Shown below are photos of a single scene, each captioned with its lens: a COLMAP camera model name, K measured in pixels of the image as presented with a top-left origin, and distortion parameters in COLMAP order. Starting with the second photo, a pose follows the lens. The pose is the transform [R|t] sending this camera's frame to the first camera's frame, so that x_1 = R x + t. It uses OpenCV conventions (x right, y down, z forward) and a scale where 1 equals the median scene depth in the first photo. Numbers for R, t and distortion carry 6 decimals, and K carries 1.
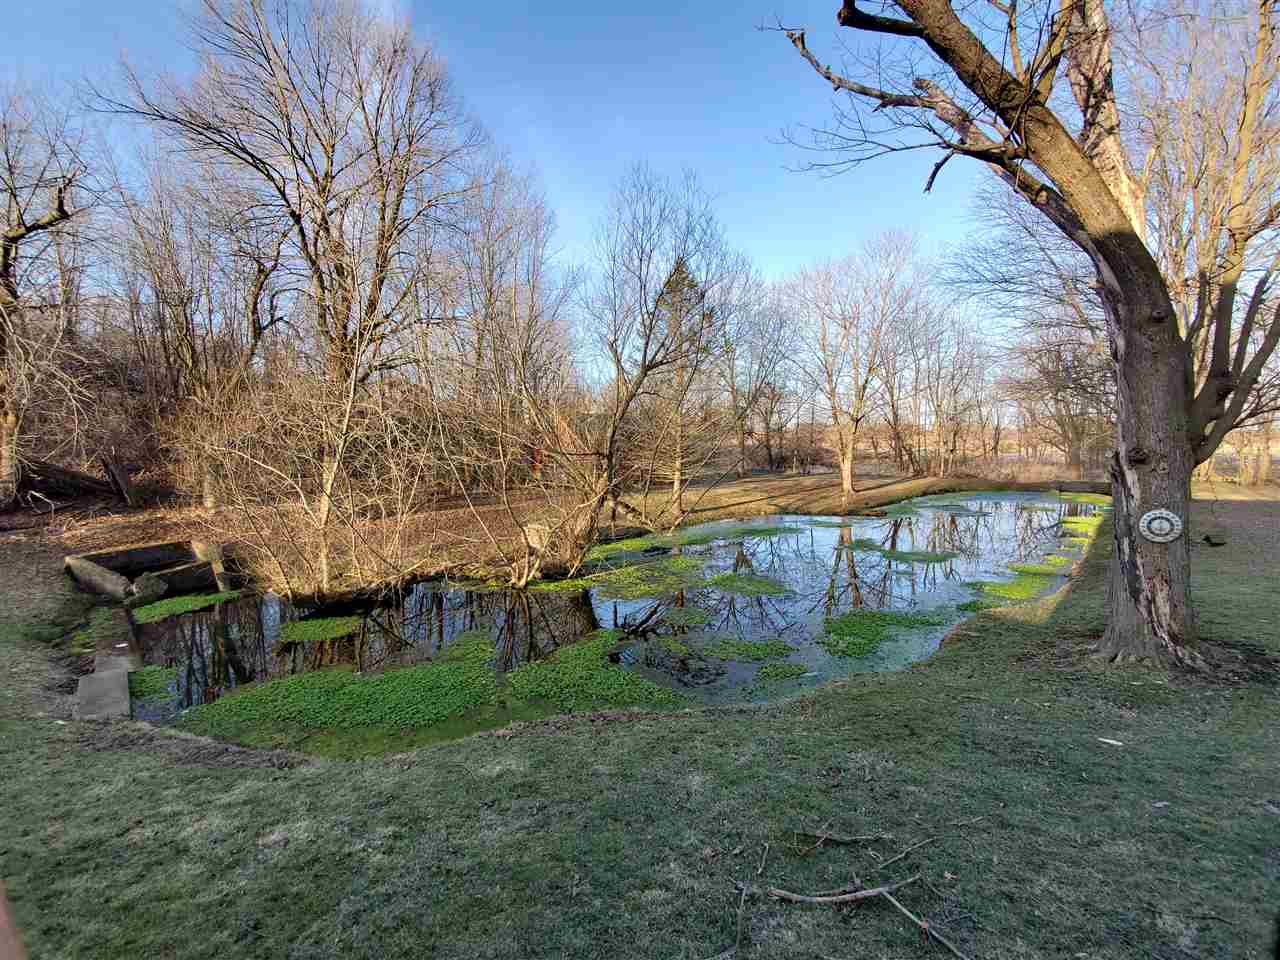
lens RADIAL K [[505.0, 0, 662.4], [0, 505.0, 474.8], [0, 0, 1]] dist [0.006395, -0.013528]
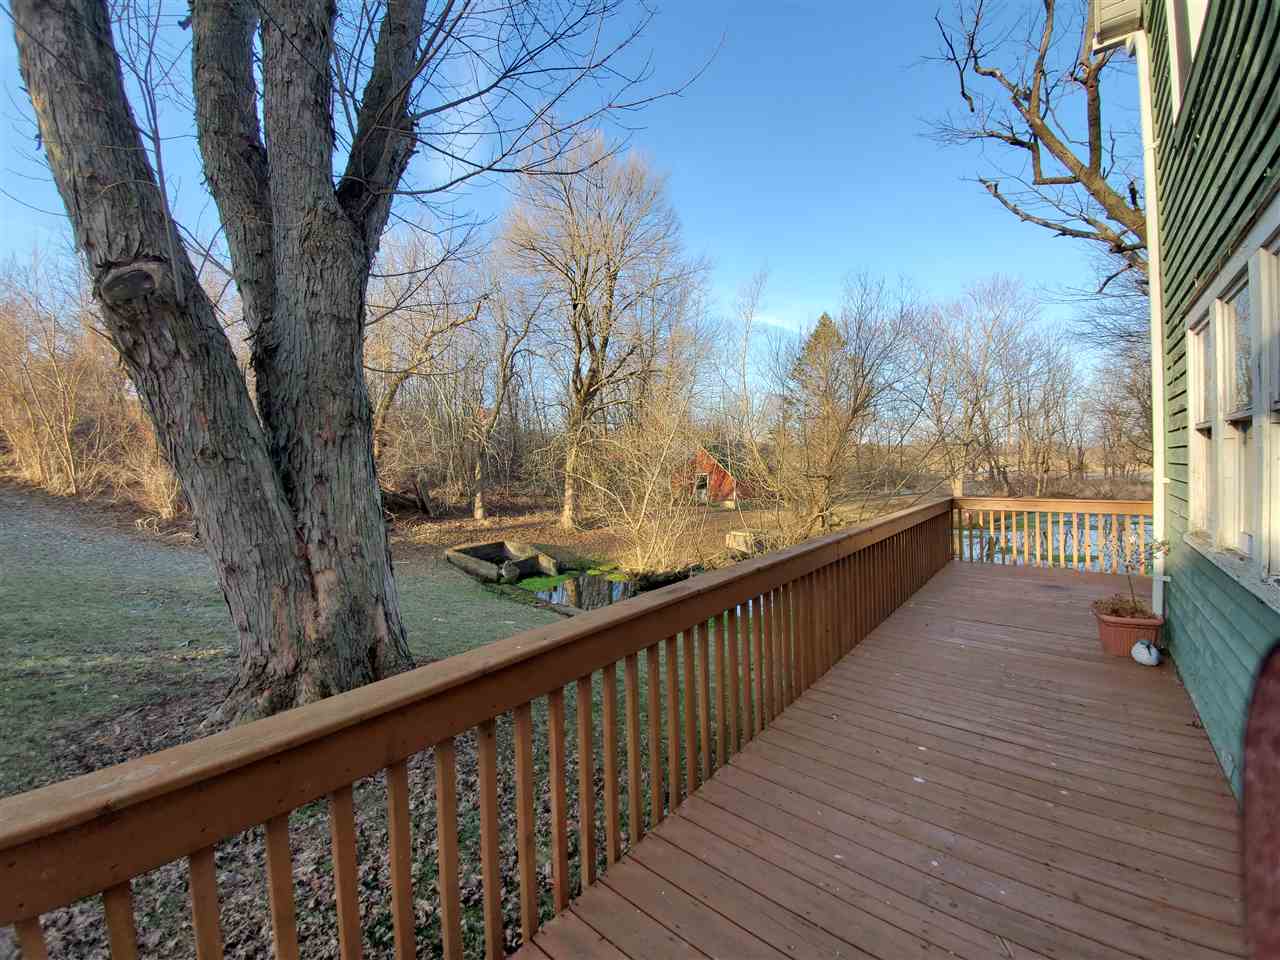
lens RADIAL K [[505.0, 0, 659.3], [0, 505.0, 472.0], [0, 0, 1]] dist [0.006395, -0.013528]
pose [[0.996131, -0.007970, -0.087523, -0.467860], [0.003539, 0.998710, -0.050658, 0.016750], [0.087814, 0.050152, 0.994874, -0.399262]]
